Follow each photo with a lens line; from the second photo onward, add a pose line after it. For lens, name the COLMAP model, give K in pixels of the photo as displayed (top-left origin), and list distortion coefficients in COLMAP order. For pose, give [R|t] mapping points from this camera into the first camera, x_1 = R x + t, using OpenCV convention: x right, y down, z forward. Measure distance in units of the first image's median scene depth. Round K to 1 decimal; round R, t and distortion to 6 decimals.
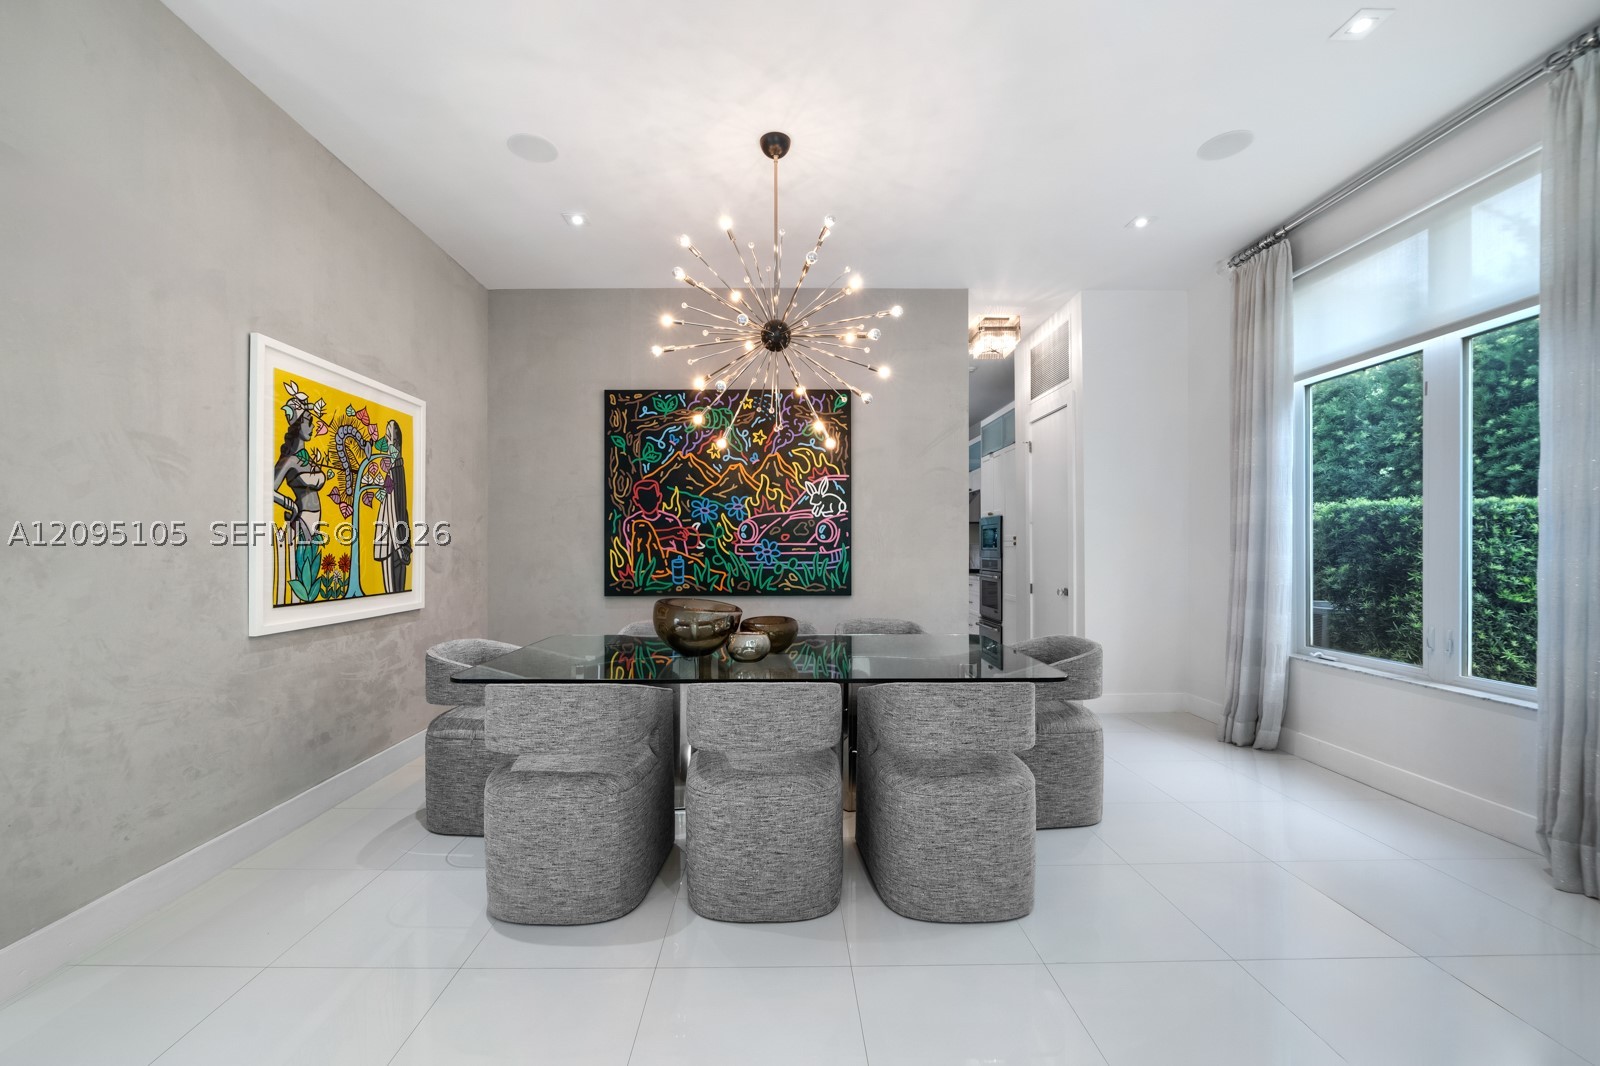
lens RADIAL K [[645.8, 0, 800.3], [0, 645.8, 546.2], [0, 0, 1]] dist [-0.034995, 0.005550]
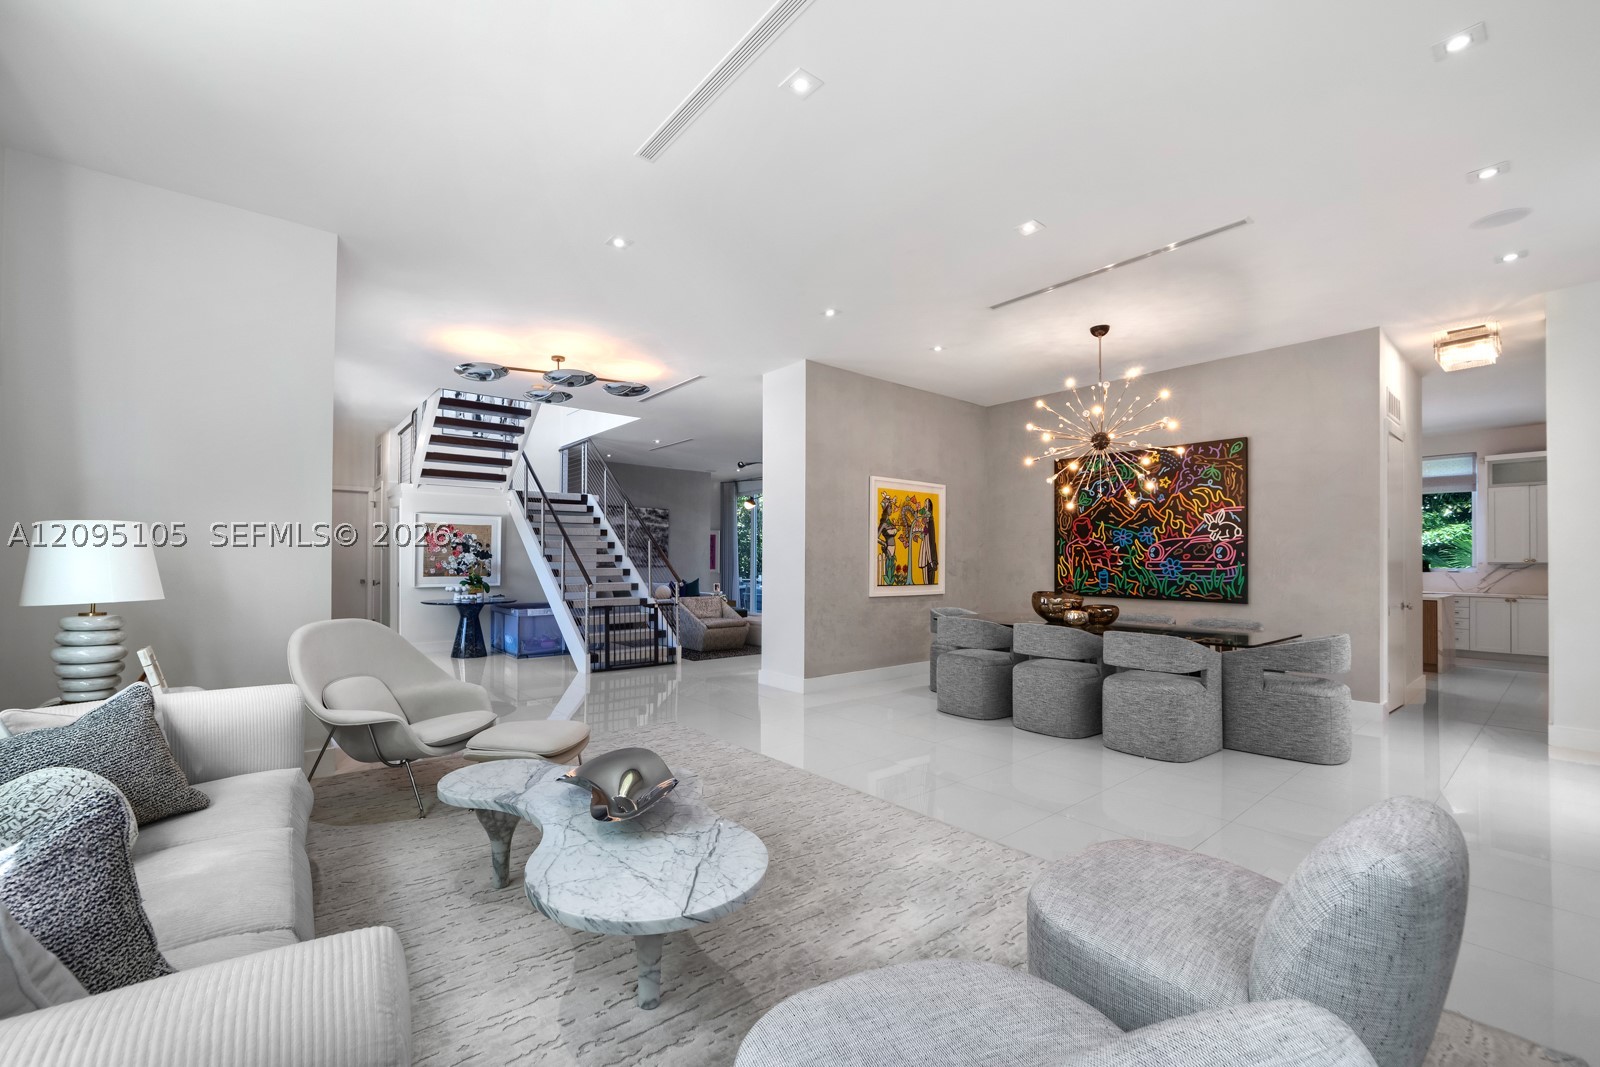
lens RADIAL K [[645.8, 0, 798.5], [0, 645.8, 545.7], [0, 0, 1]] dist [-0.034995, 0.005550]
pose [[0.652126, -0.009724, -0.758048, 0.452485], [-0.008831, 0.999752, -0.020421, -0.002717], [0.758059, 0.020011, 0.651879, -0.452315]]
